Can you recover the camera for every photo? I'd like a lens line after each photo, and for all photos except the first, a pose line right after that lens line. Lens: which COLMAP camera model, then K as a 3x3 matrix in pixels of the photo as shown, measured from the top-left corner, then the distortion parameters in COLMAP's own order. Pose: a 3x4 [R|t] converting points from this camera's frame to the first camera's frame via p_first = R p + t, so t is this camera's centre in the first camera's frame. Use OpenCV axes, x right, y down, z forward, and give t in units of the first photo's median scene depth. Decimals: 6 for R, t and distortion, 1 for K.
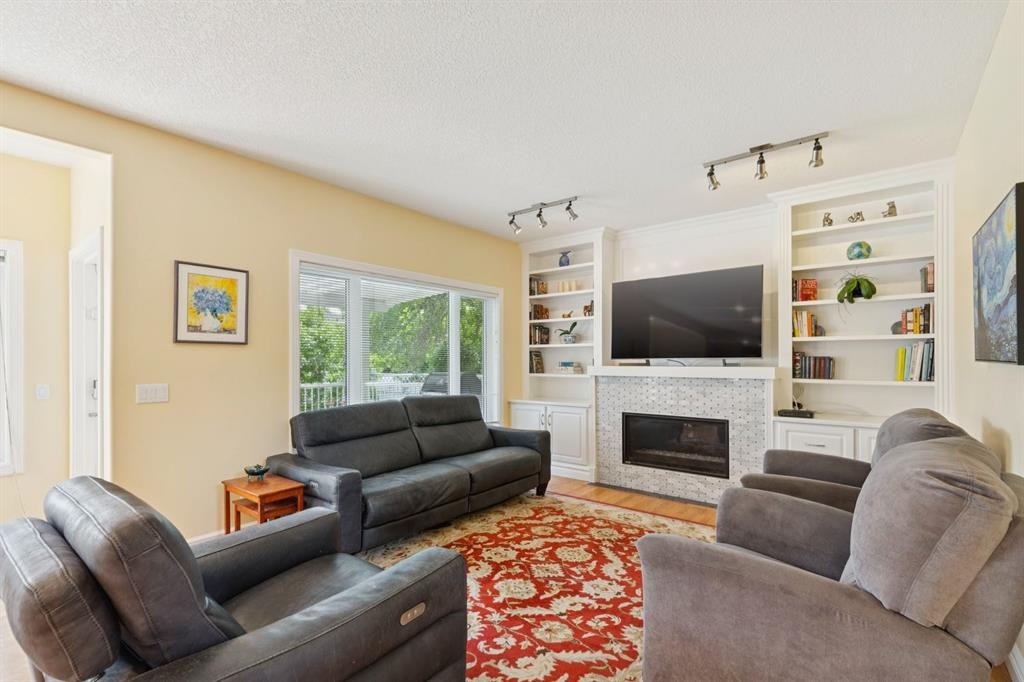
lens RADIAL K [[467.3, 0, 521.5], [0, 467.3, 357.2], [0, 0, 1]] dist [0.008697, 0.002636]
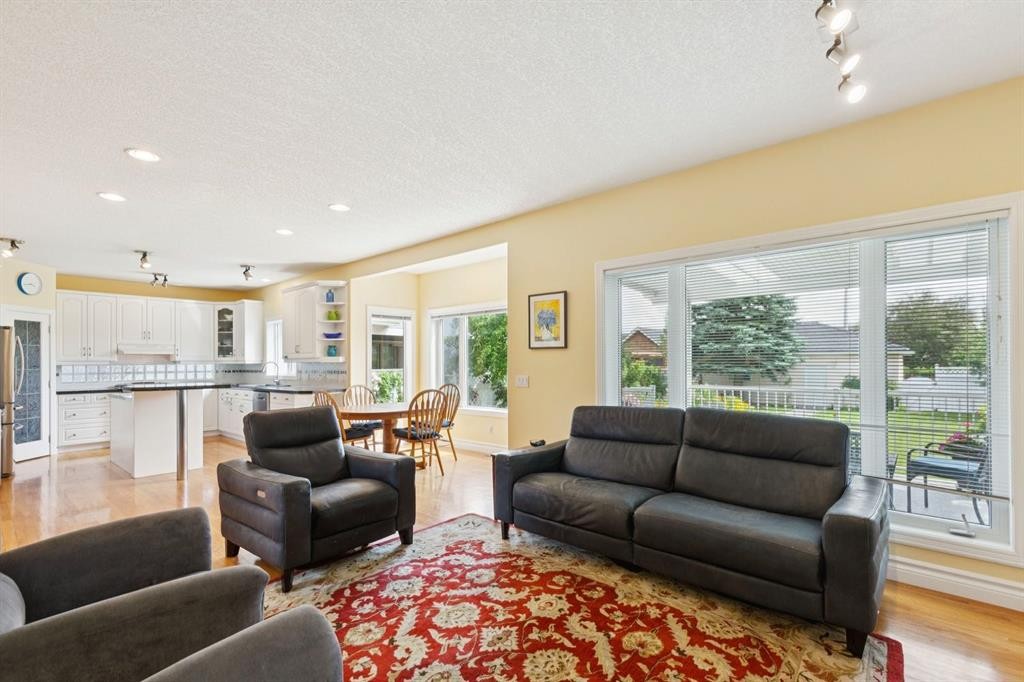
lens RADIAL K [[467.3, 0, 504.1], [0, 467.3, 356.5], [0, 0, 1]] dist [0.008697, 0.002636]
pose [[-0.075288, -0.009628, -0.997115, 0.641297], [0.014688, 0.999834, -0.010763, 0.006415], [0.997054, -0.015456, -0.075134, 0.845440]]
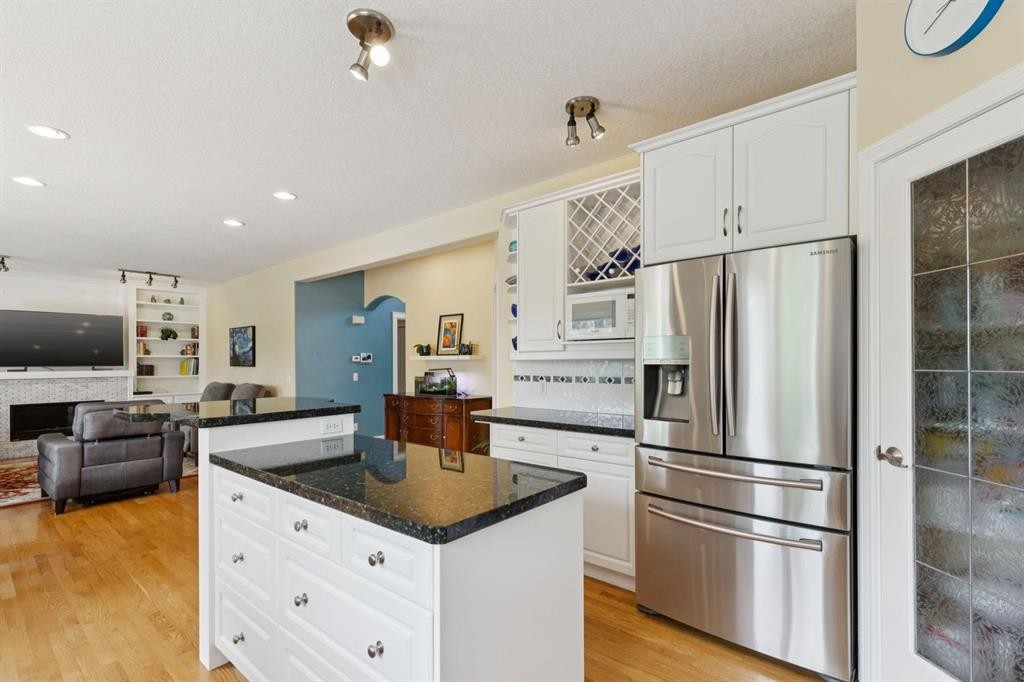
lens RADIAL K [[467.3, 0, 507.0], [0, 467.3, 355.3], [0, 0, 1]] dist [0.008697, 0.002636]
pose [[0.051587, 0.019470, 0.998479, -1.481197], [0.003054, 0.999802, -0.019654, 0.002296], [-0.998664, 0.004064, 0.051517, -0.739311]]
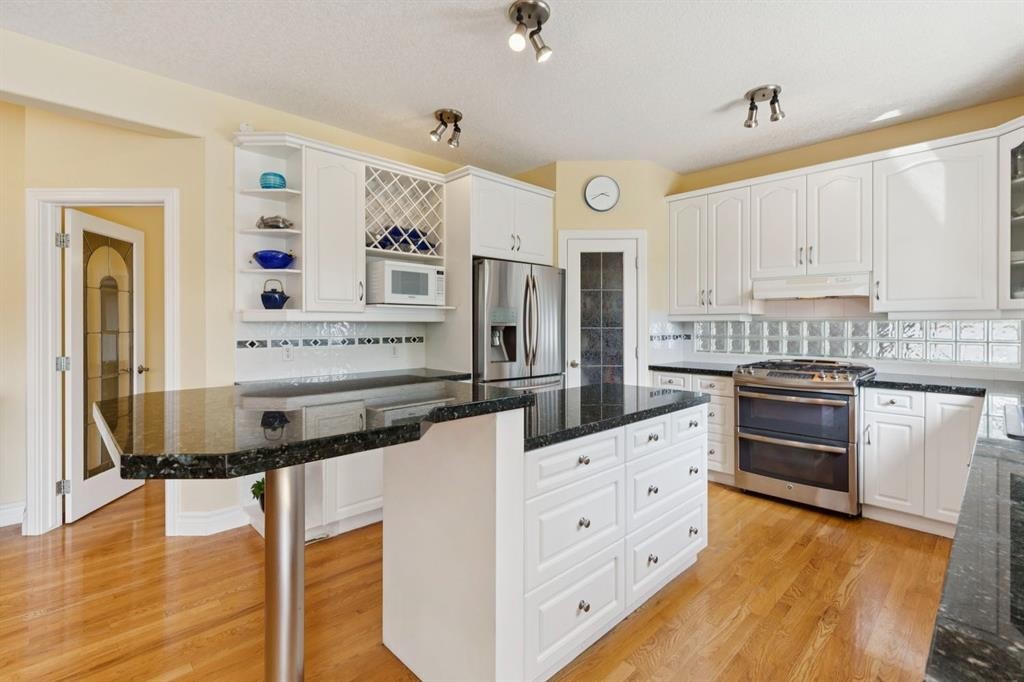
lens RADIAL K [[467.3, 0, 486.8], [0, 467.3, 321.6], [0, 0, 1]] dist [0.008697, 0.002636]
pose [[-0.985335, 0.004464, 0.170570, -0.952541], [0.003453, 0.999975, -0.006223, -0.000280], [-0.170594, -0.005543, -0.985326, 0.072870]]
